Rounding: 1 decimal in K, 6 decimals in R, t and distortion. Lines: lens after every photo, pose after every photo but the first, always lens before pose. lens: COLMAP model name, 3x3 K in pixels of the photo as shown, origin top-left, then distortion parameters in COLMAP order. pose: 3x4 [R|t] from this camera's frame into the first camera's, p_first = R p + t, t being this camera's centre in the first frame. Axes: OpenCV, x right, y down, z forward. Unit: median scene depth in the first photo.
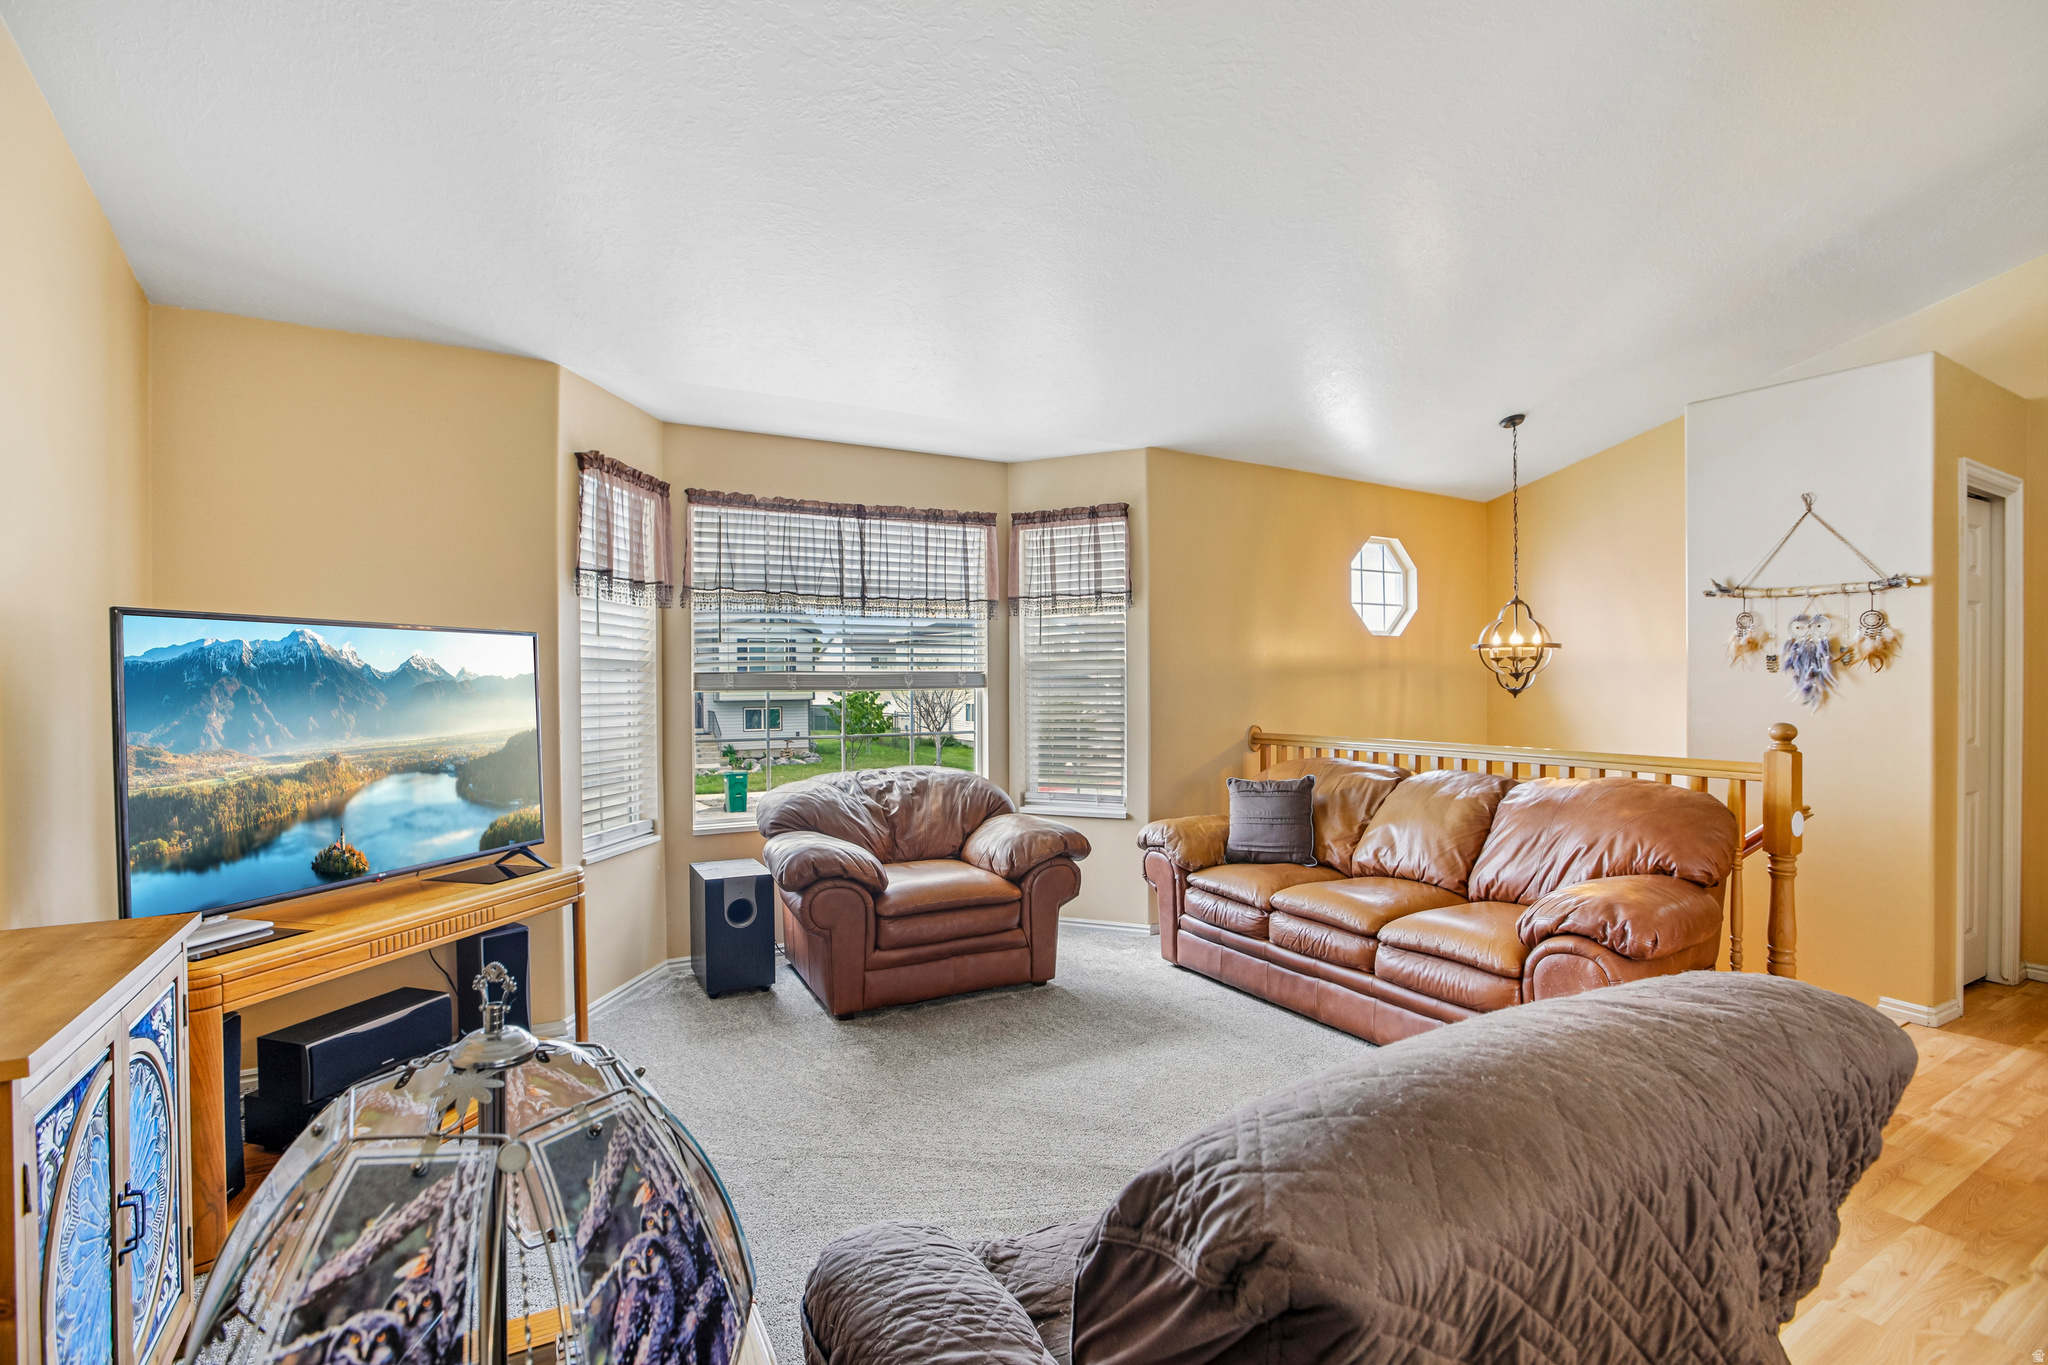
lens RADIAL K [[954.6, 0, 1016.2], [0, 954.6, 684.9], [0, 0, 1]] dist [-0.046288, 0.013756]
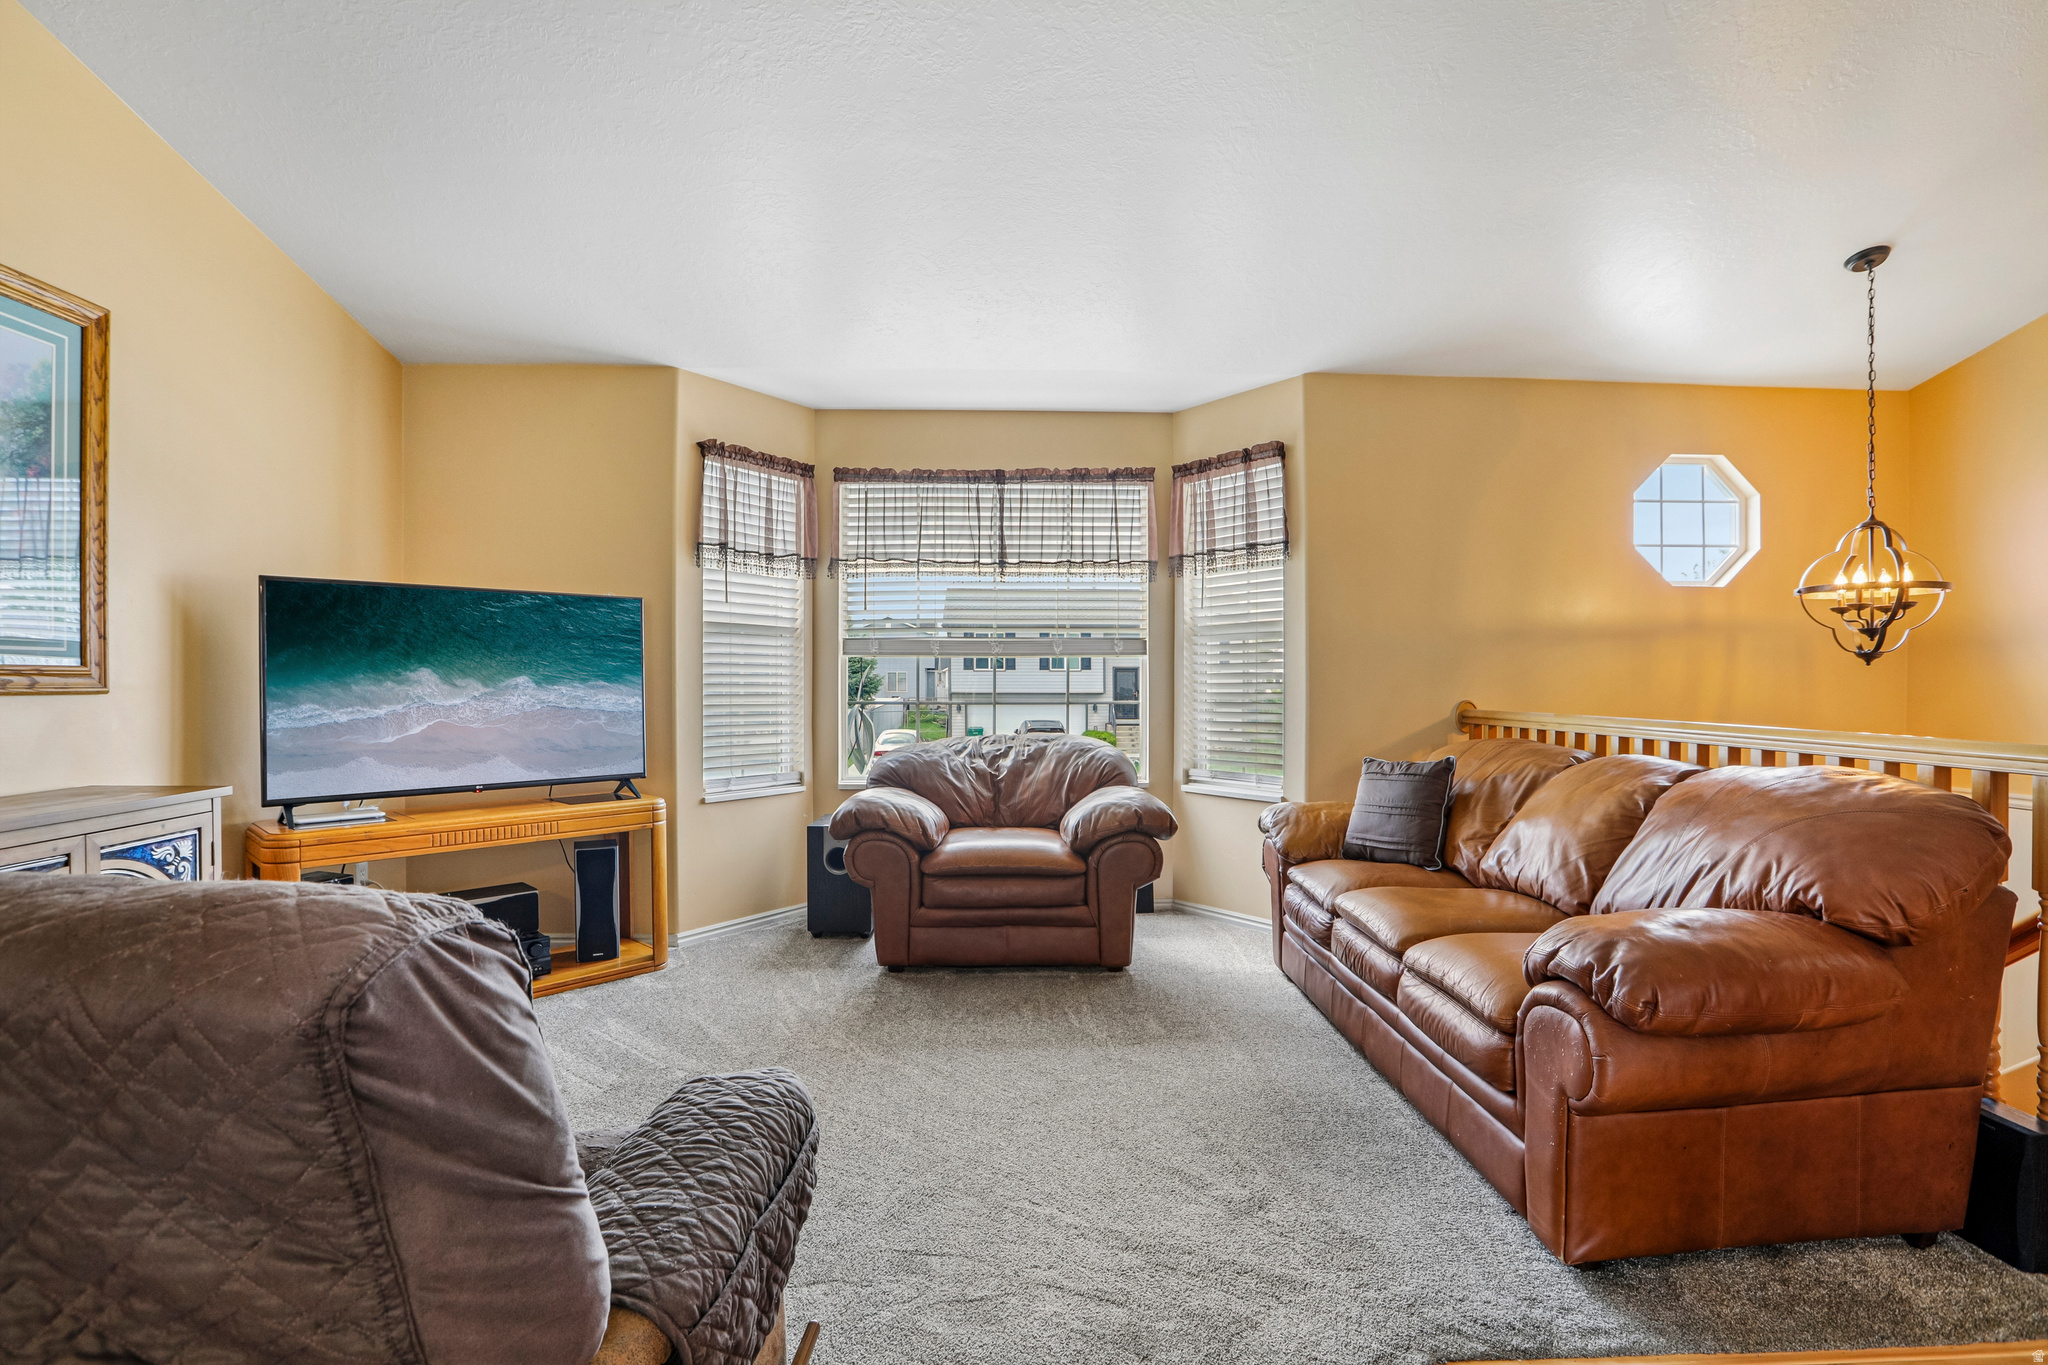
lens RADIAL K [[961.2, 0, 1031.5], [0, 961.2, 679.7], [0, 0, 1]] dist [-0.019012, 0.004243]
pose [[0.888143, 0.006064, -0.459528, 0.364703], [-0.006896, 0.999976, -0.000132, 0.033689], [0.459516, 0.003287, 0.888163, 0.133480]]
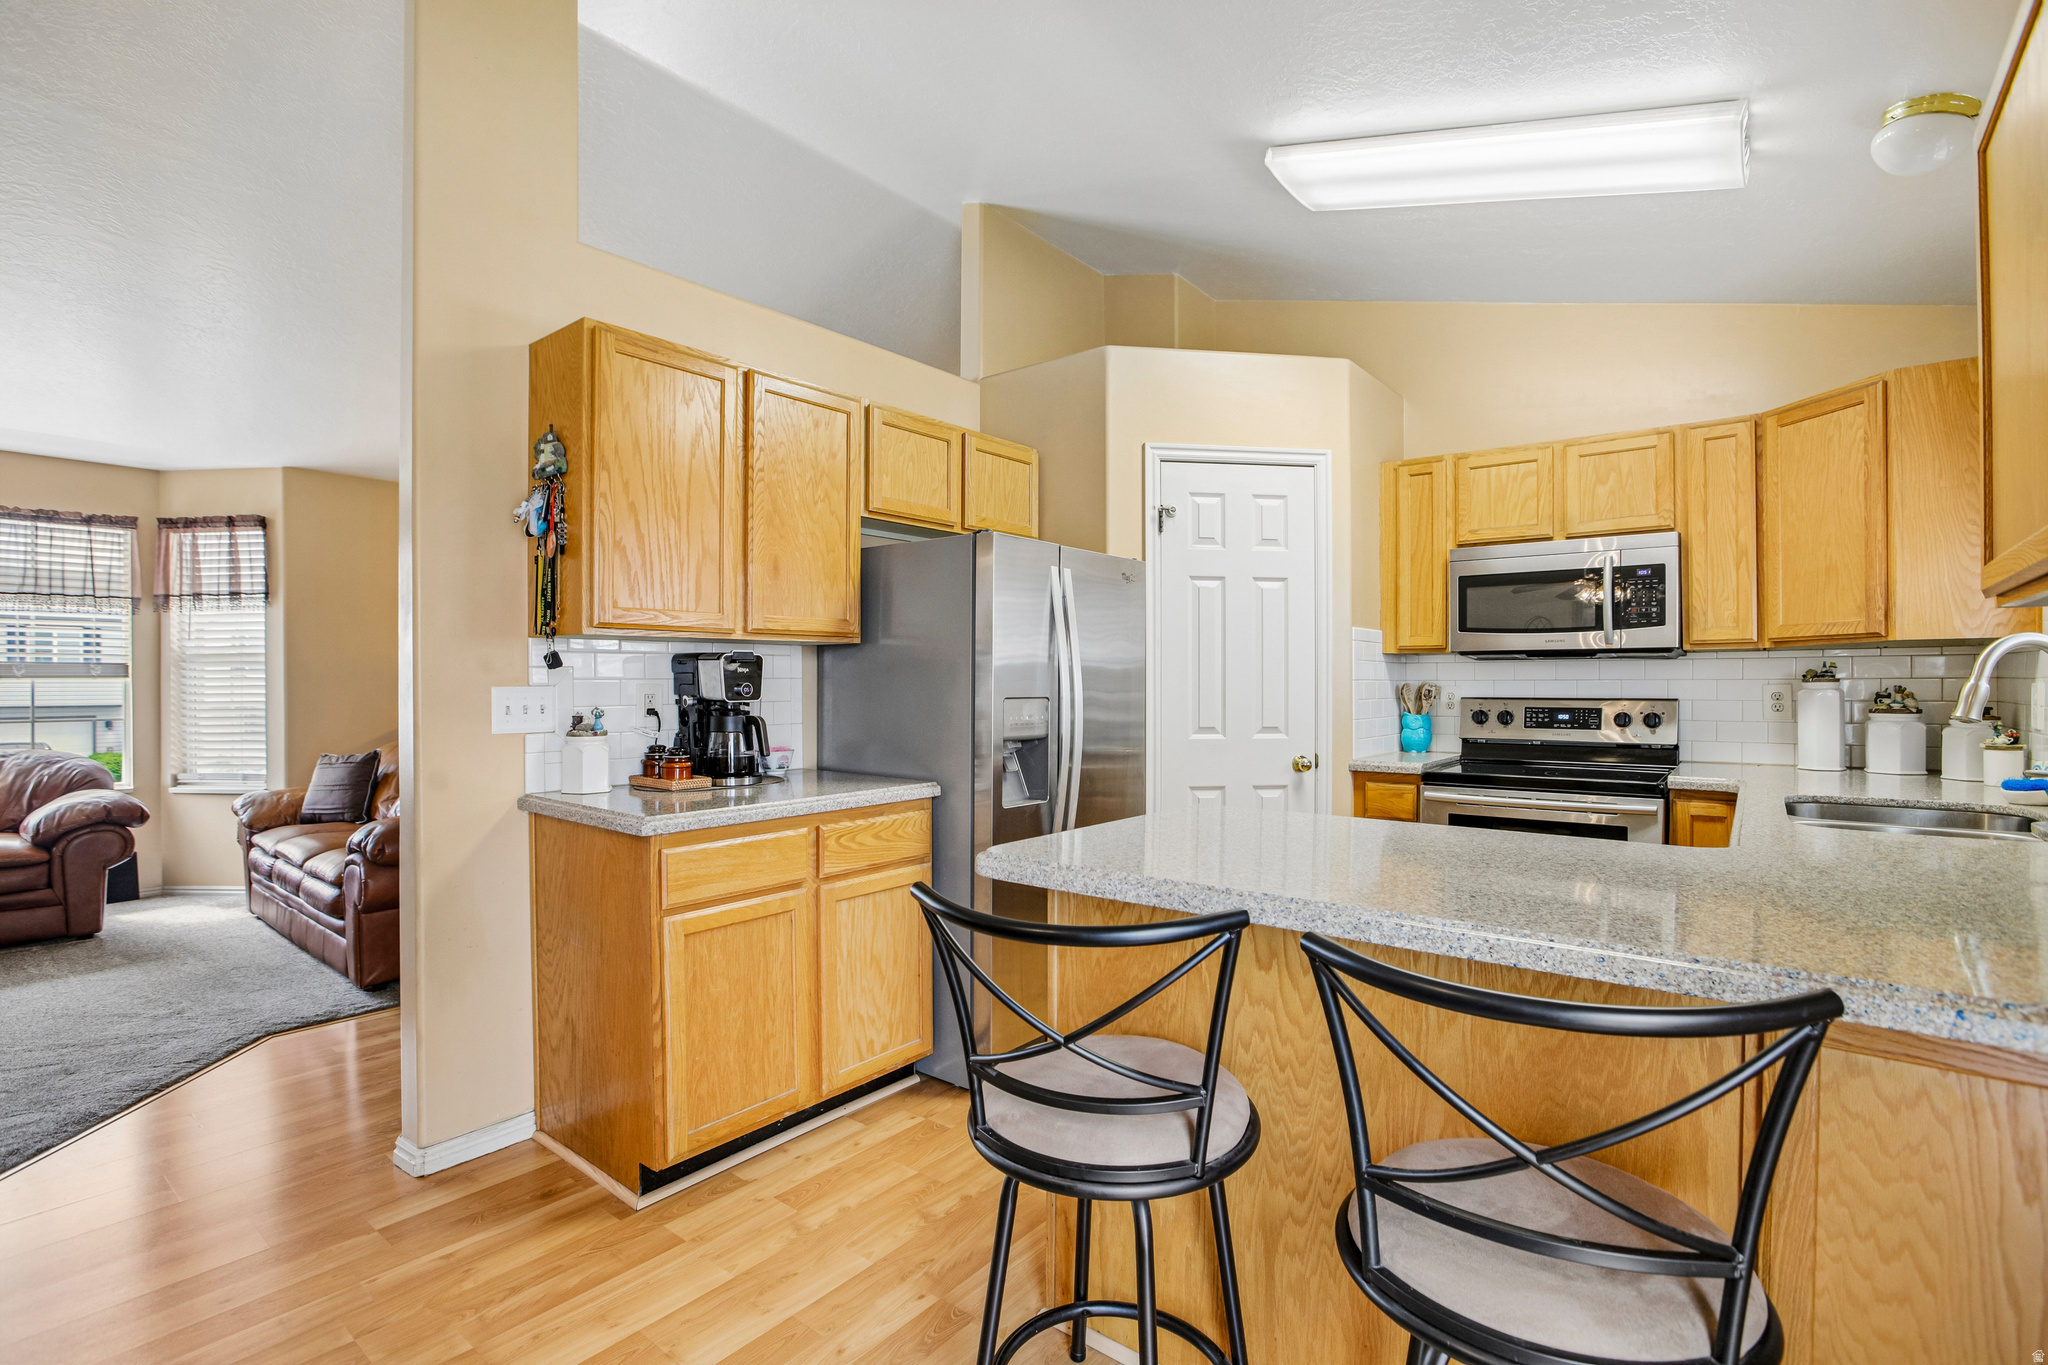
lens RADIAL K [[954.6, 0, 1031.6], [0, 954.6, 687.5], [0, 0, 1]] dist [-0.046288, 0.013756]
pose [[0.932704, 0.001978, 0.360637, 0.655897], [-0.001279, 0.999997, -0.002177, 0.017828], [-0.360640, 0.001569, 0.932704, -0.412976]]
